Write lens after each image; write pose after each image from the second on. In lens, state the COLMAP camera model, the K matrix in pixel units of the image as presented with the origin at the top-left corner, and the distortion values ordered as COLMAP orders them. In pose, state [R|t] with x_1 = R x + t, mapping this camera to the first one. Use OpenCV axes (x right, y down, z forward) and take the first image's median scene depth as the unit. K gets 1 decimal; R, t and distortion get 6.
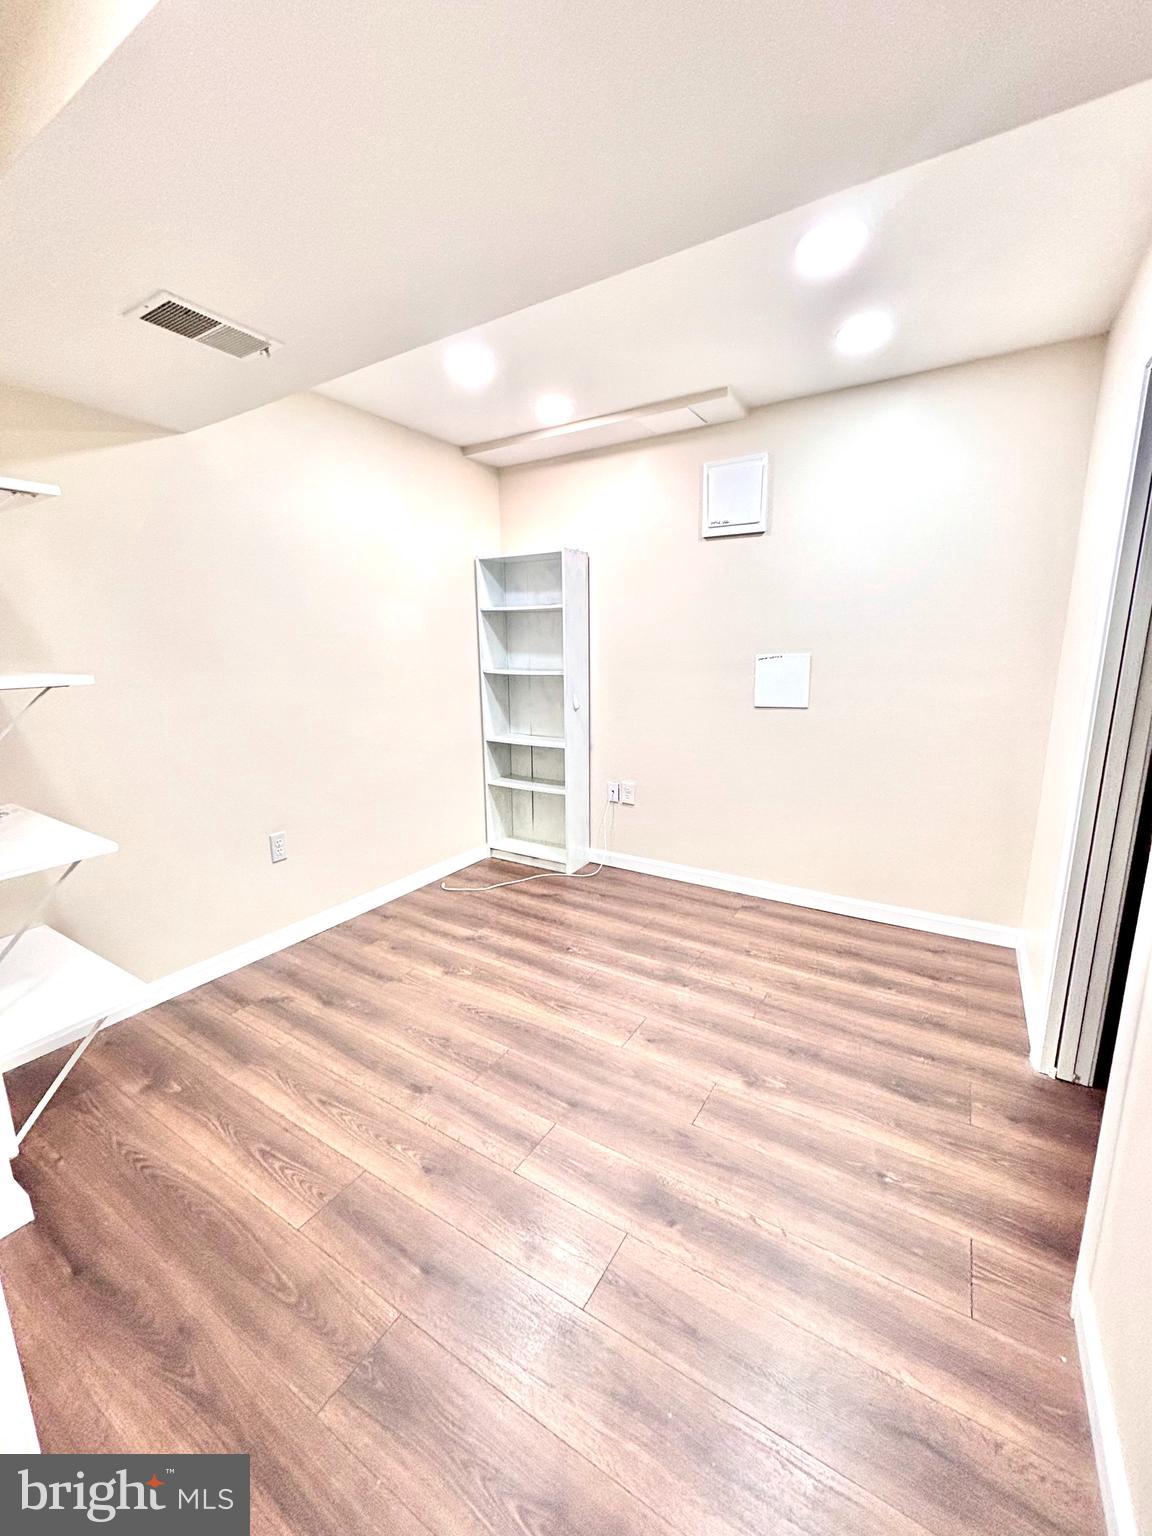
lens RADIAL K [[624.9, 0, 576.0], [0, 624.9, 768.0], [0, 0, 1]] dist [0.001259, -0.000018]
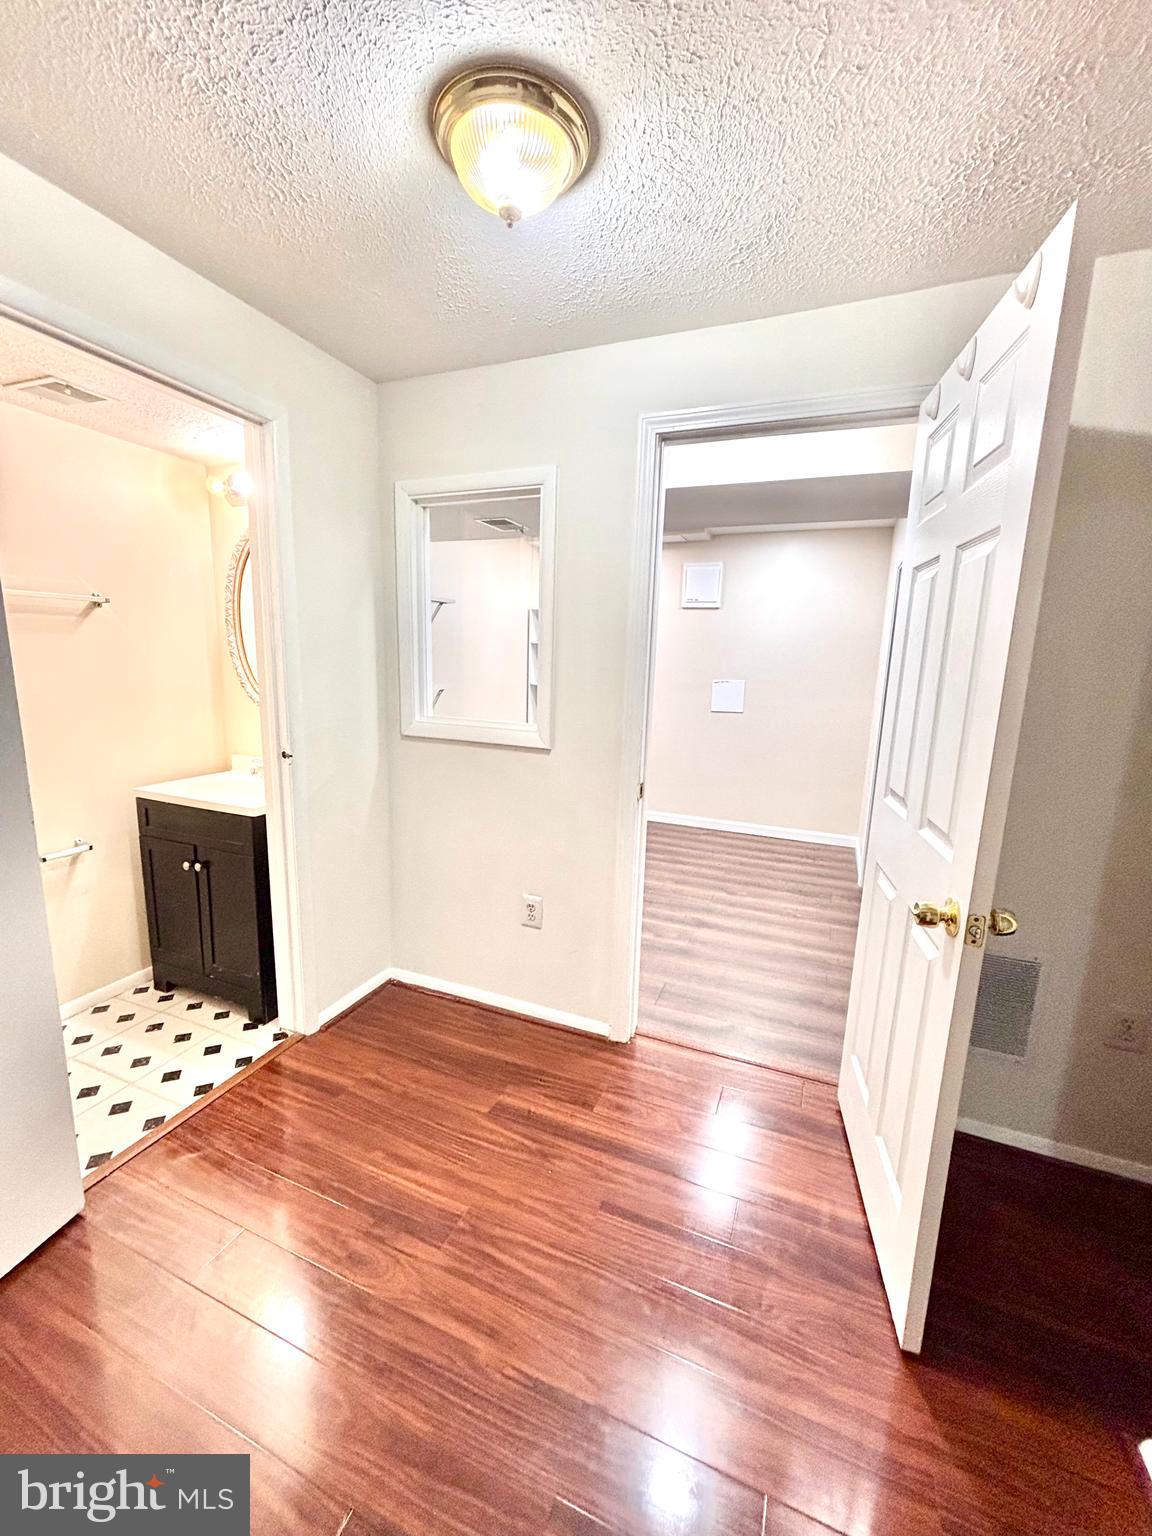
lens RADIAL K [[633.8, 0, 542.3], [0, 633.8, 768.1], [0, 0, 1]] dist [0.000762, -0.000003]
pose [[0.992215, 0.011375, 0.124018, -0.473378], [-0.009584, 0.999841, -0.015029, 0.106374], [-0.124169, 0.013723, 0.992166, -0.783811]]
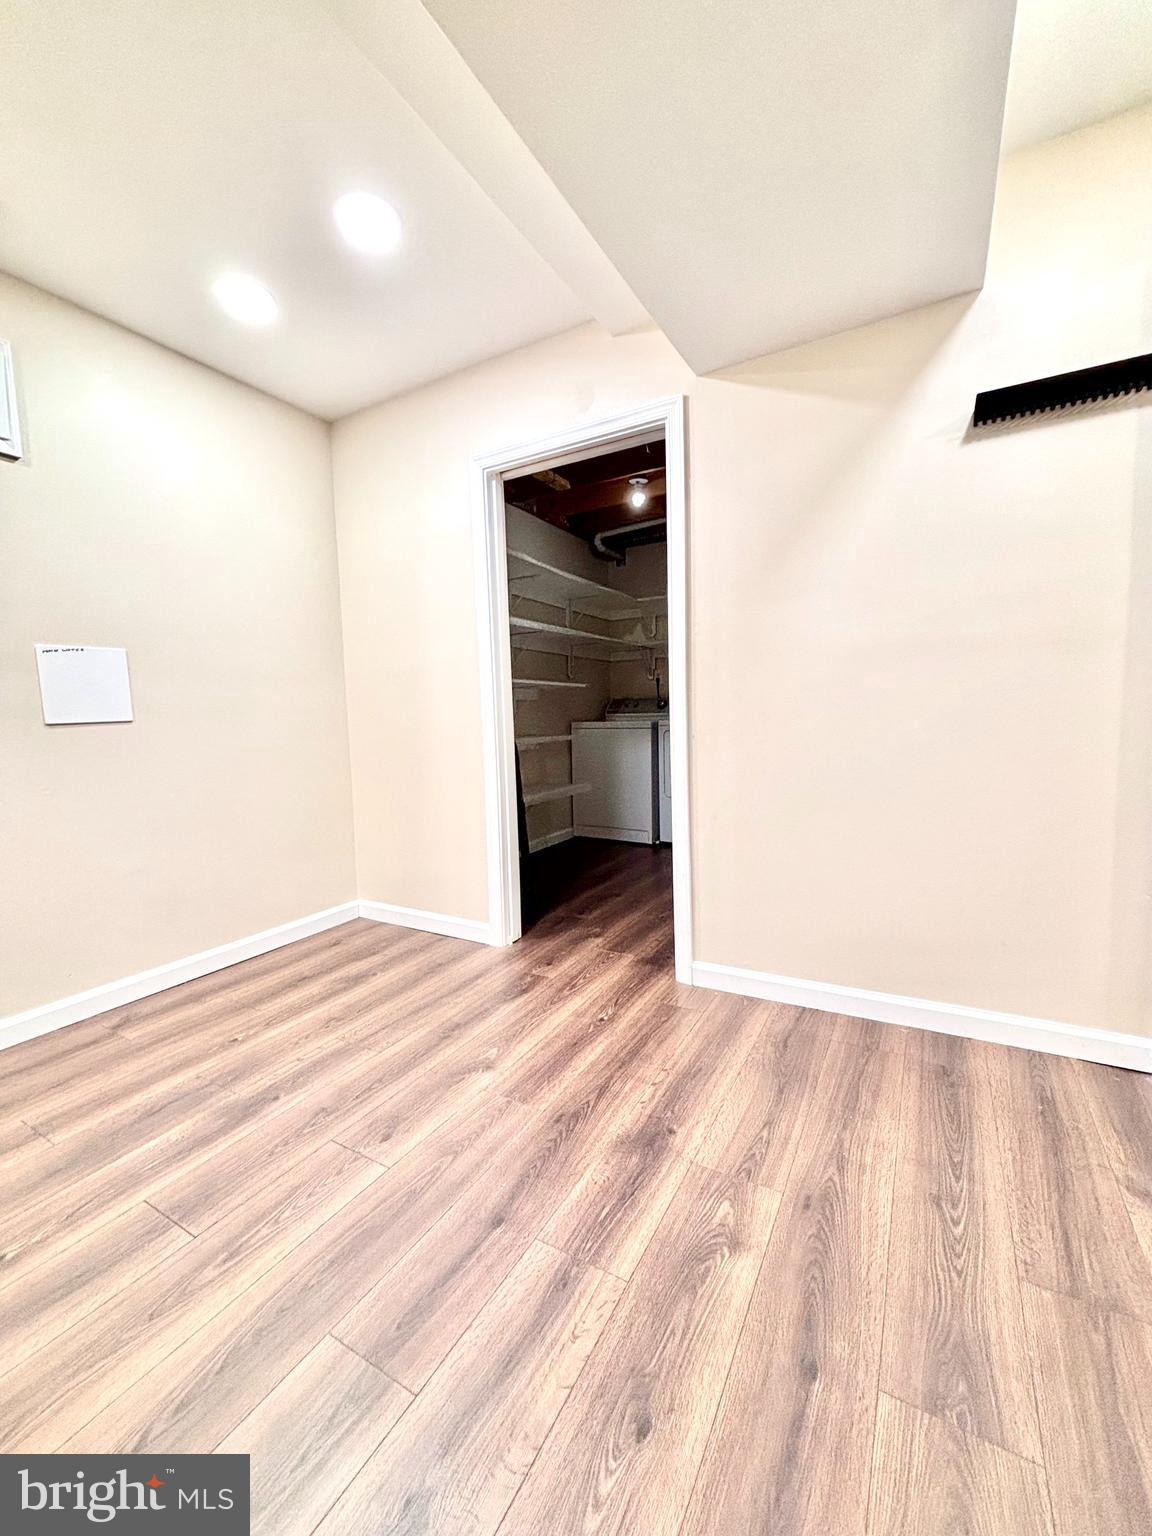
lens RADIAL K [[624.9, 0, 576.0], [0, 624.9, 768.0], [0, 0, 1]] dist [0.001259, -0.000018]
pose [[-0.045288, -0.069367, 0.996563, -0.501022], [0.223953, 0.971490, 0.077799, 0.023090], [-0.973547, 0.226706, -0.028462, 0.642685]]
